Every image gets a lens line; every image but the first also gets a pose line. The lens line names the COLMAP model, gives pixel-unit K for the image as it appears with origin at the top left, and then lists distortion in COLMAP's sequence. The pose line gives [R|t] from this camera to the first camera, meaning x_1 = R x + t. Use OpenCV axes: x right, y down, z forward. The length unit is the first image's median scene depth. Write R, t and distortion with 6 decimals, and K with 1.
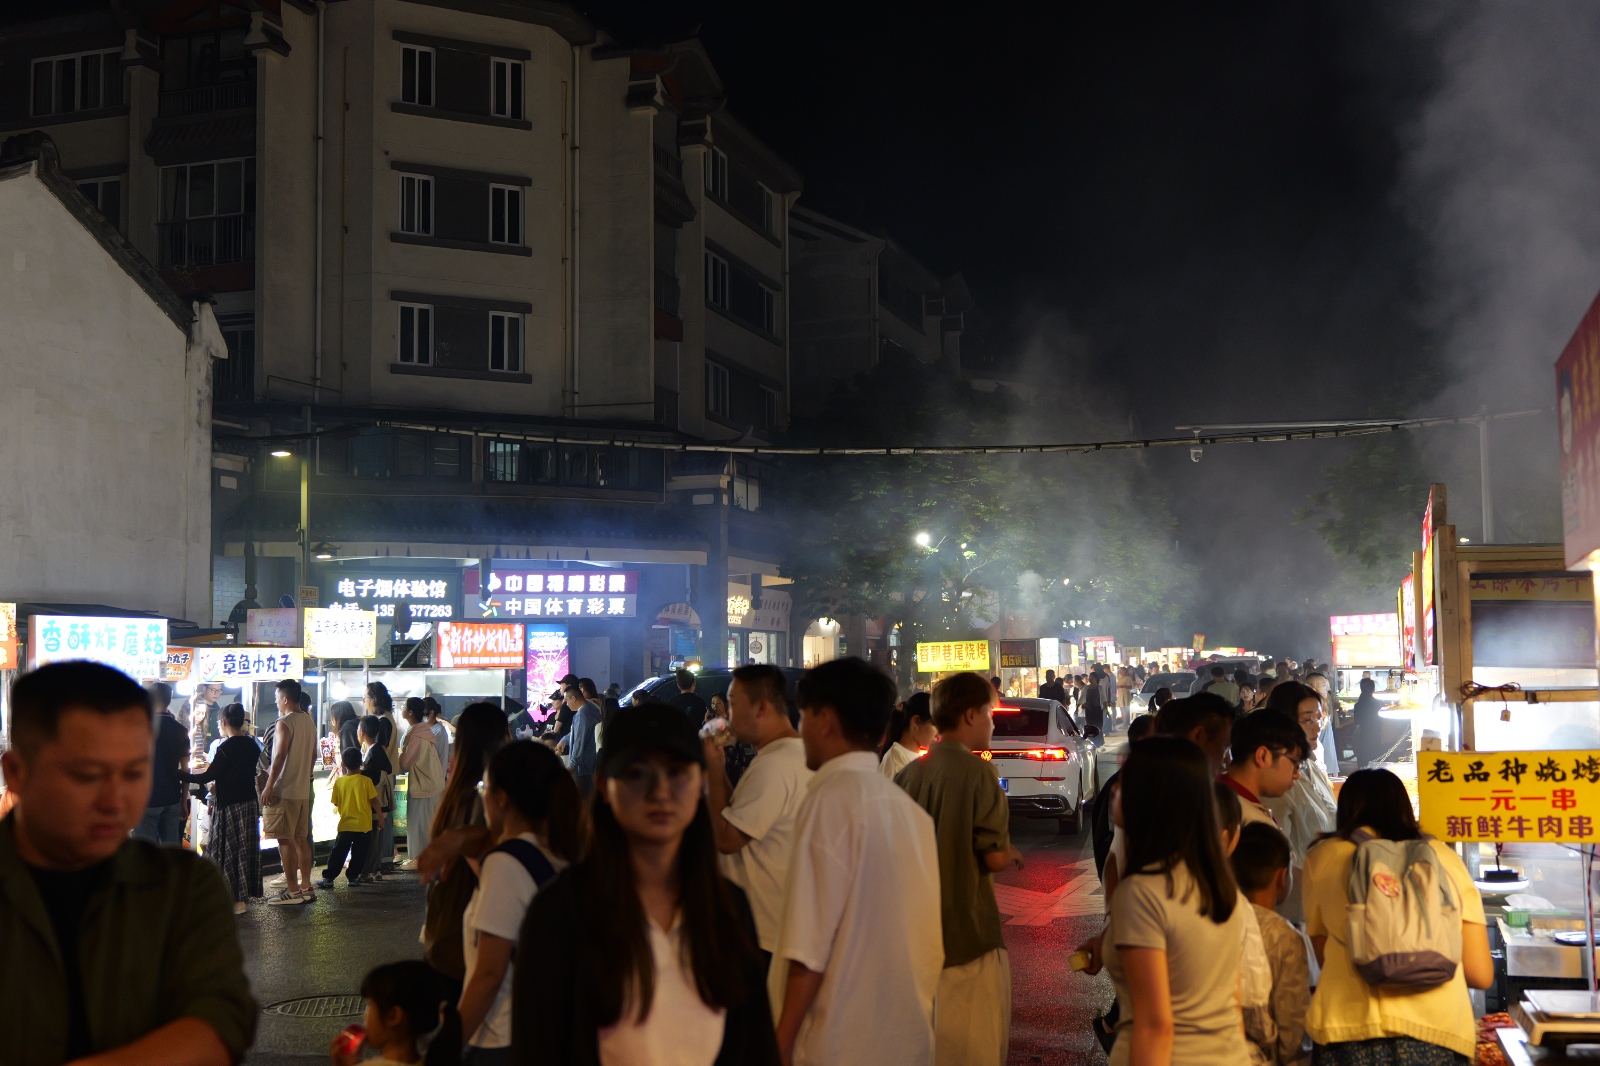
lens RADIAL K [[1734.3, 0, 805.3], [0, 1734.3, 557.1], [0, 0, 1]] dist [0.001497, 0.003006]
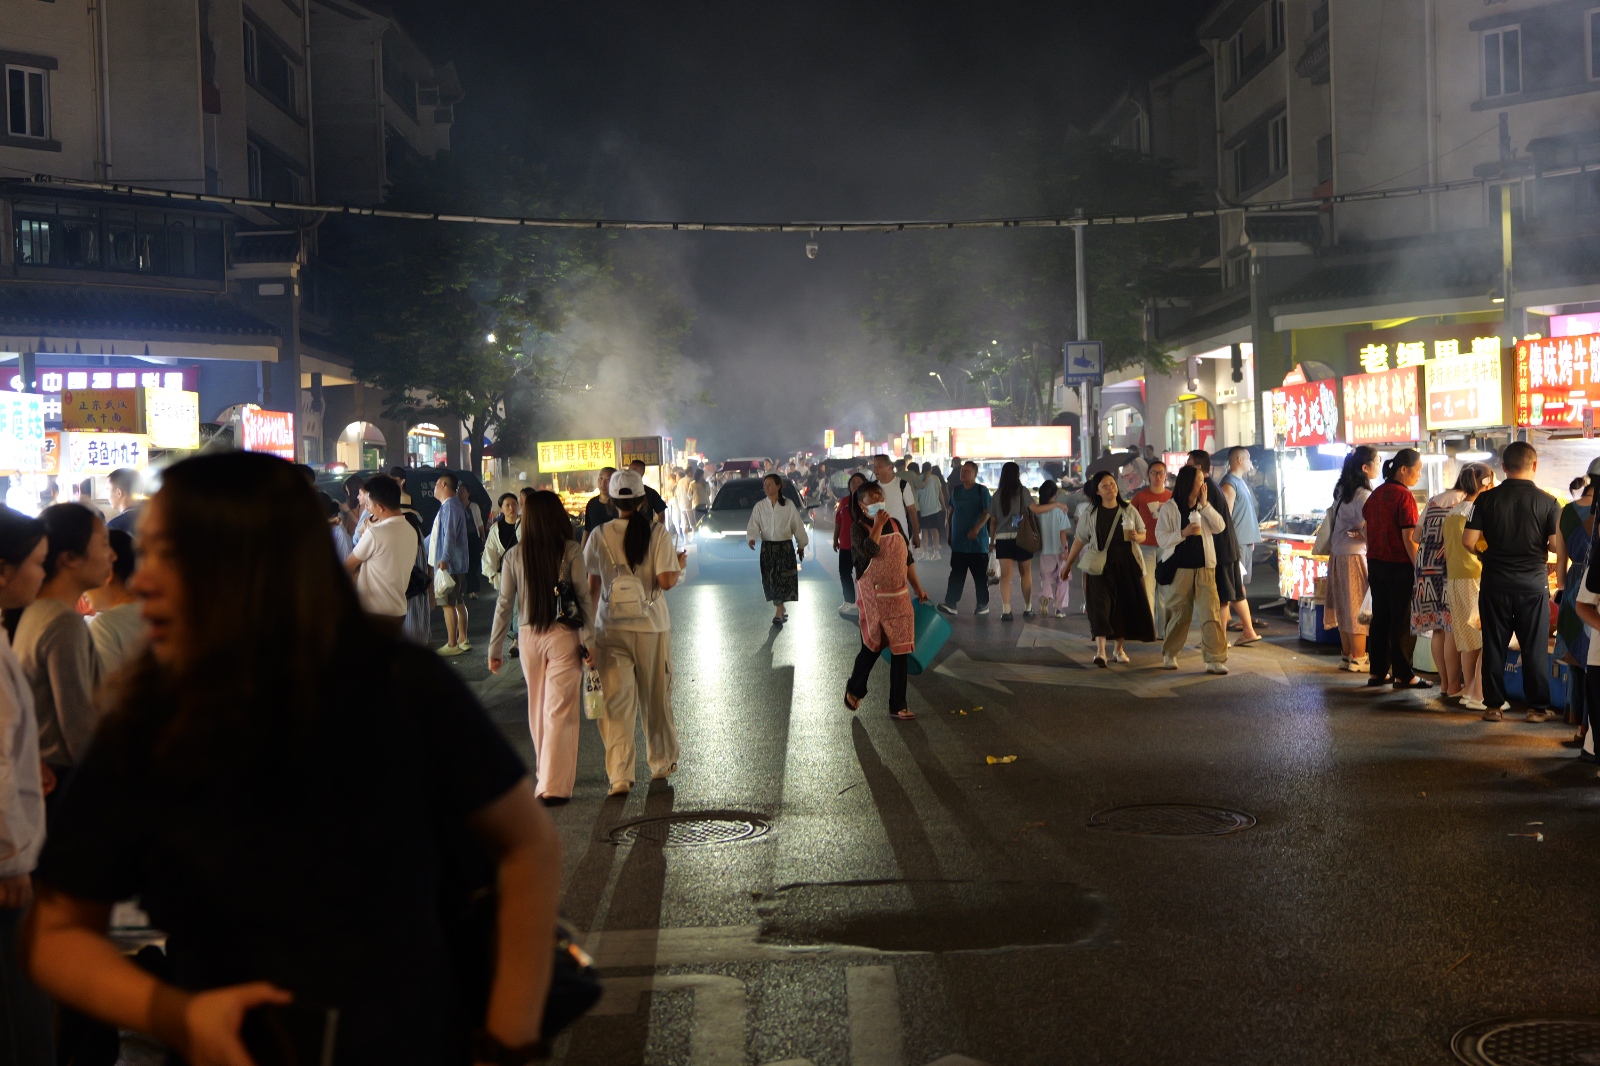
lens RADIAL K [[1728.3, 0, 800.0], [0, 1728.3, 533.0], [0, 0, 1]] dist [-0.015011, 0.001204]
pose [[0.936943, -0.030904, 0.348114, -0.119002], [-0.001775, 0.995649, 0.093167, 0.009096], [-0.349479, -0.087909, 0.932811, 0.049254]]
